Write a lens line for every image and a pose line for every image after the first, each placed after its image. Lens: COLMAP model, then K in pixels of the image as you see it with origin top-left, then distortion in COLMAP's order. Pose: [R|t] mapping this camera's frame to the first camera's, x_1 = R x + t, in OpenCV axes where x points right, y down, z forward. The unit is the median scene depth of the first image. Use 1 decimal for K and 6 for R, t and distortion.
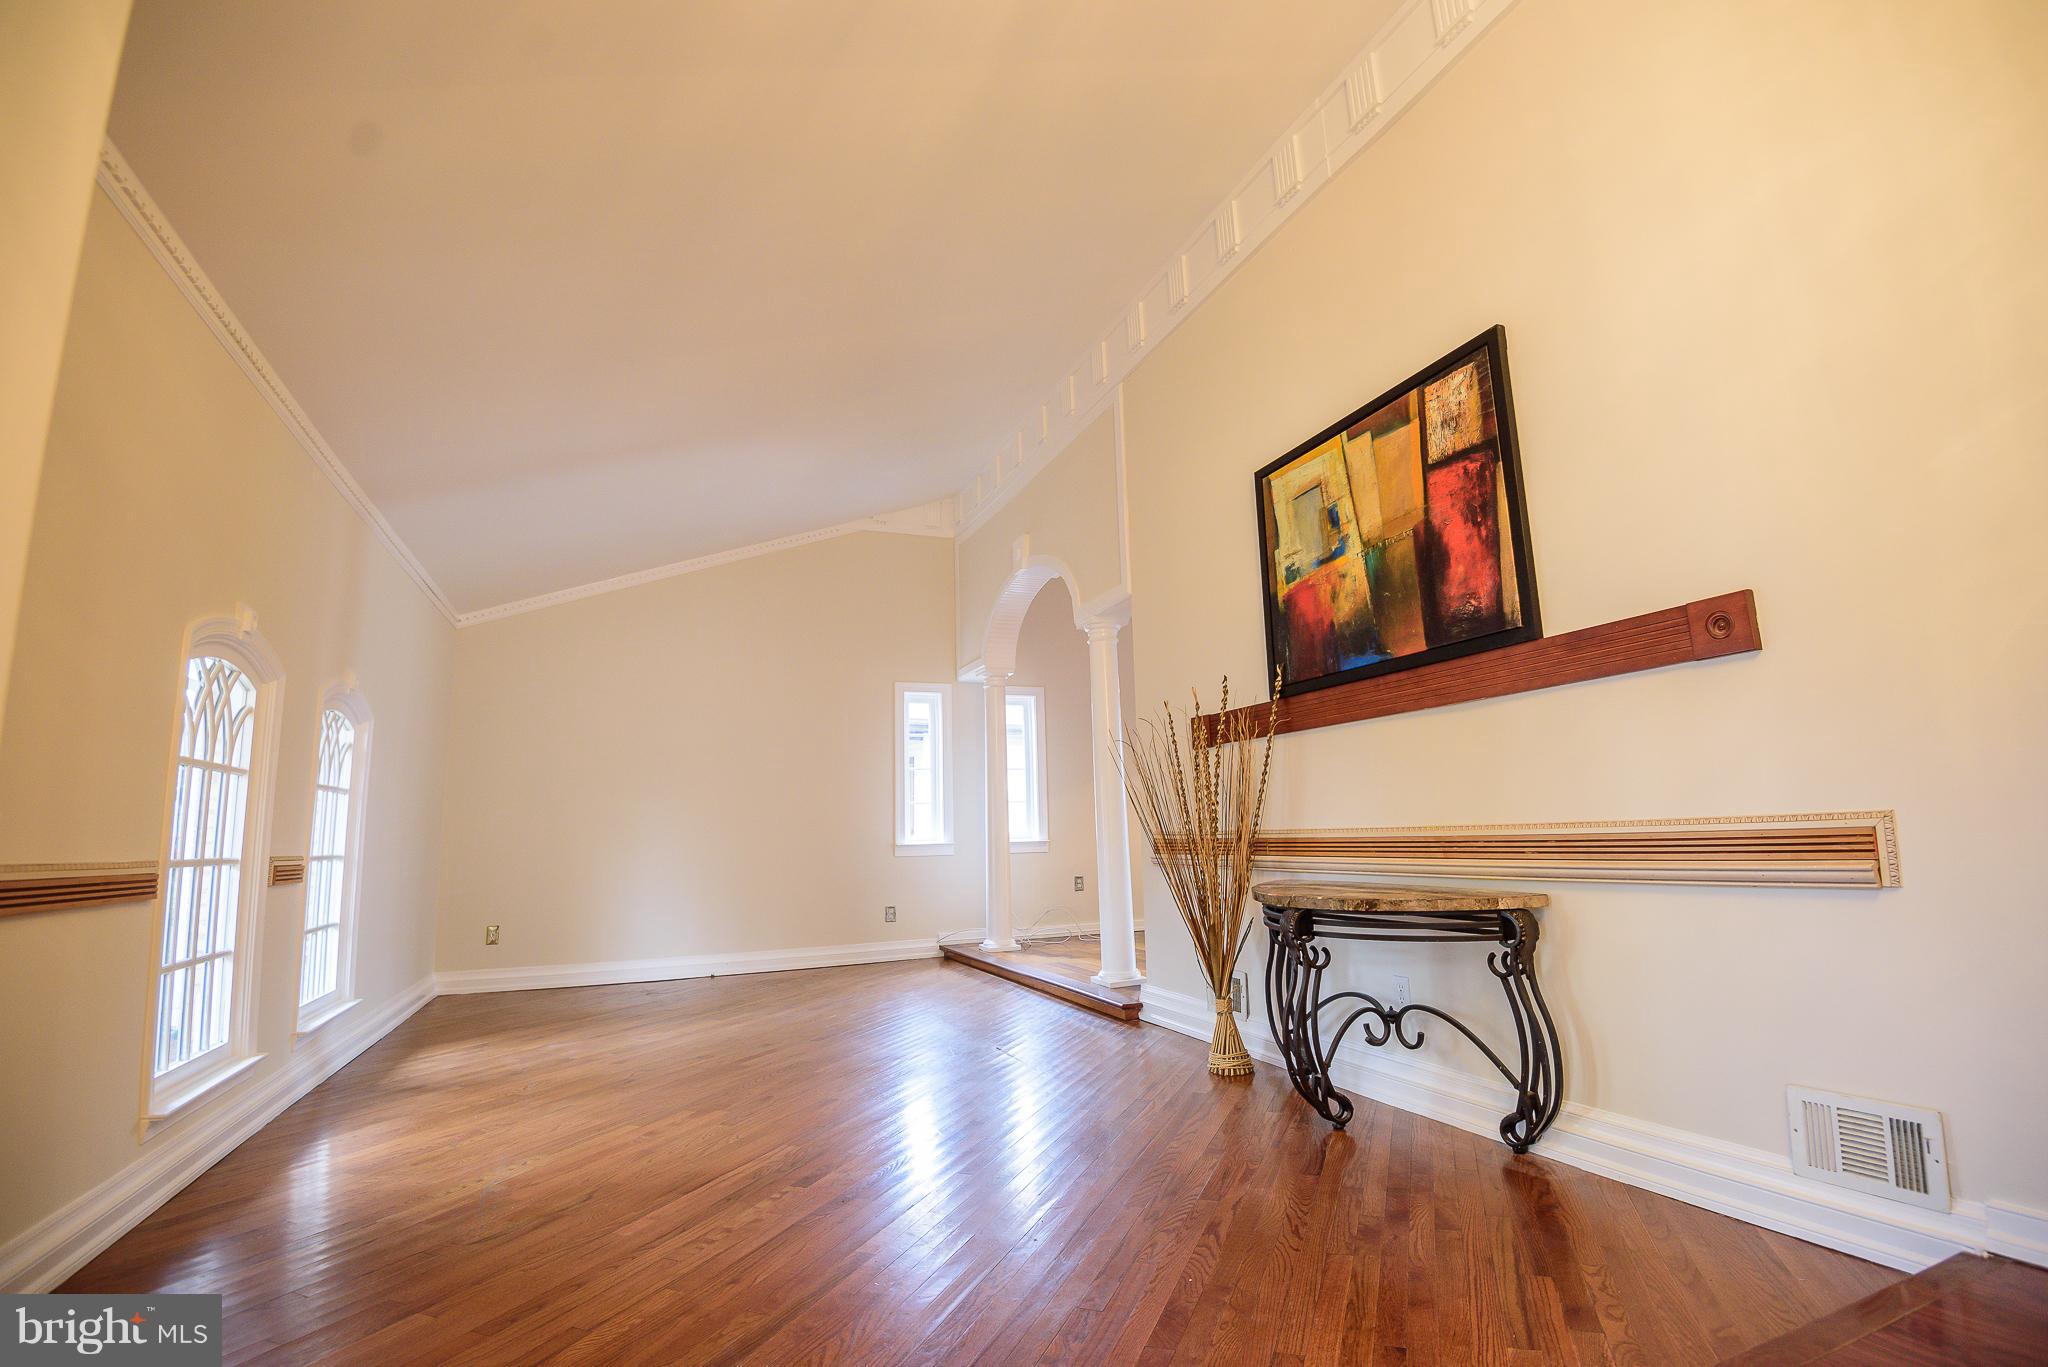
lens RADIAL K [[936.6, 0, 1024.0], [0, 936.6, 683.5], [0, 0, 1]] dist [-0.000431, -0.019737]
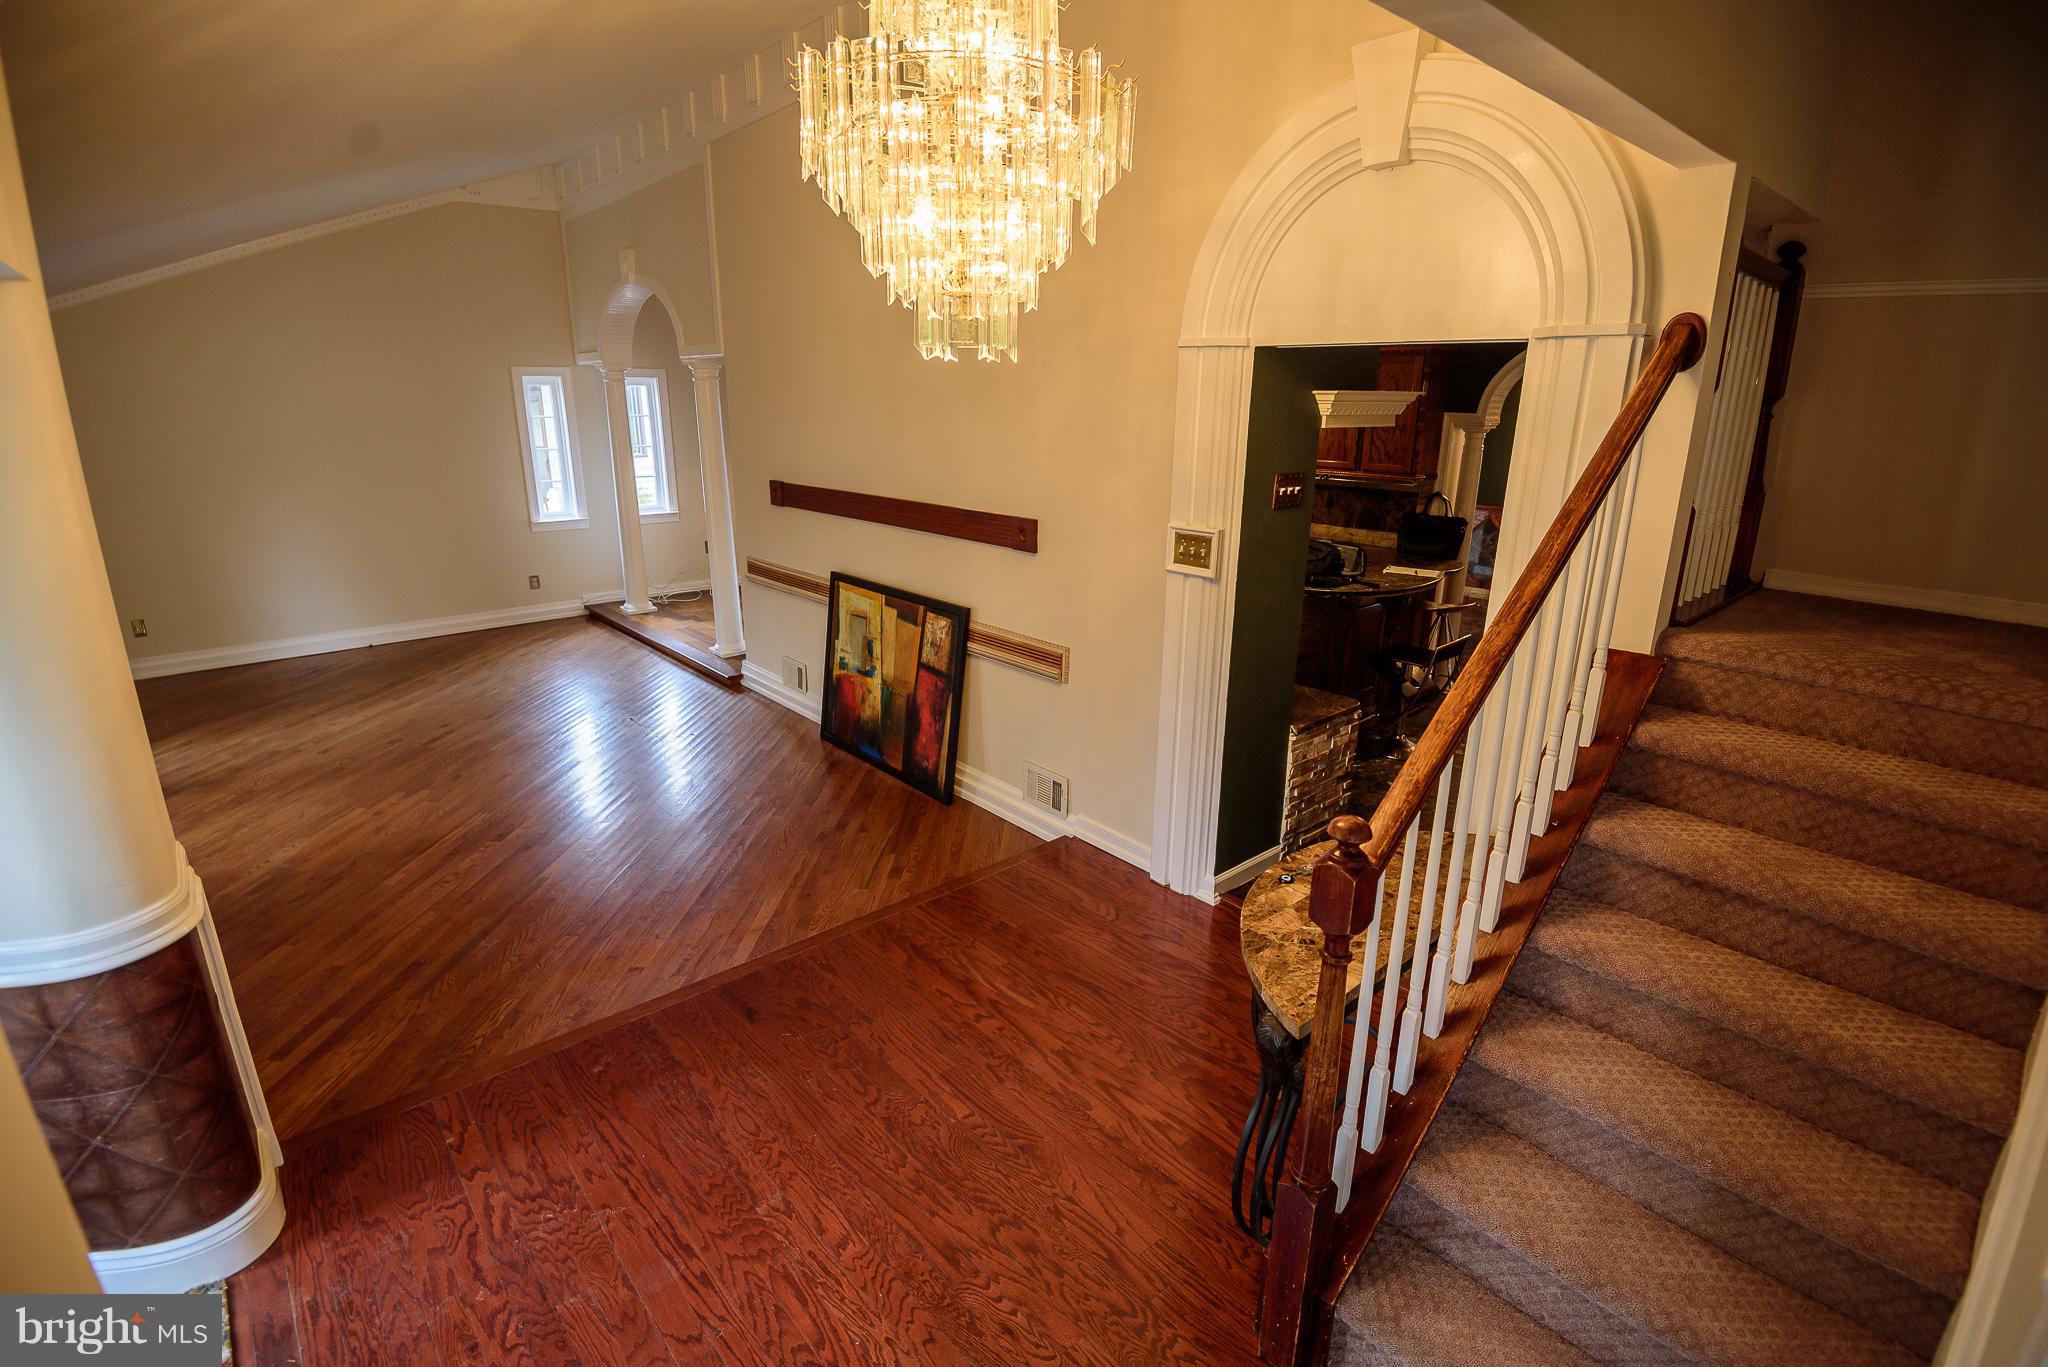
lens RADIAL K [[949.8, 0, 1032.0], [0, 949.8, 681.6], [0, 0, 1]] dist [-0.010958, -0.019949]
pose [[0.943819, -0.060940, 0.324795, 0.101555], [-0.089507, 0.898970, 0.428766, -0.406816], [-0.318110, -0.433749, 0.843011, -0.462449]]
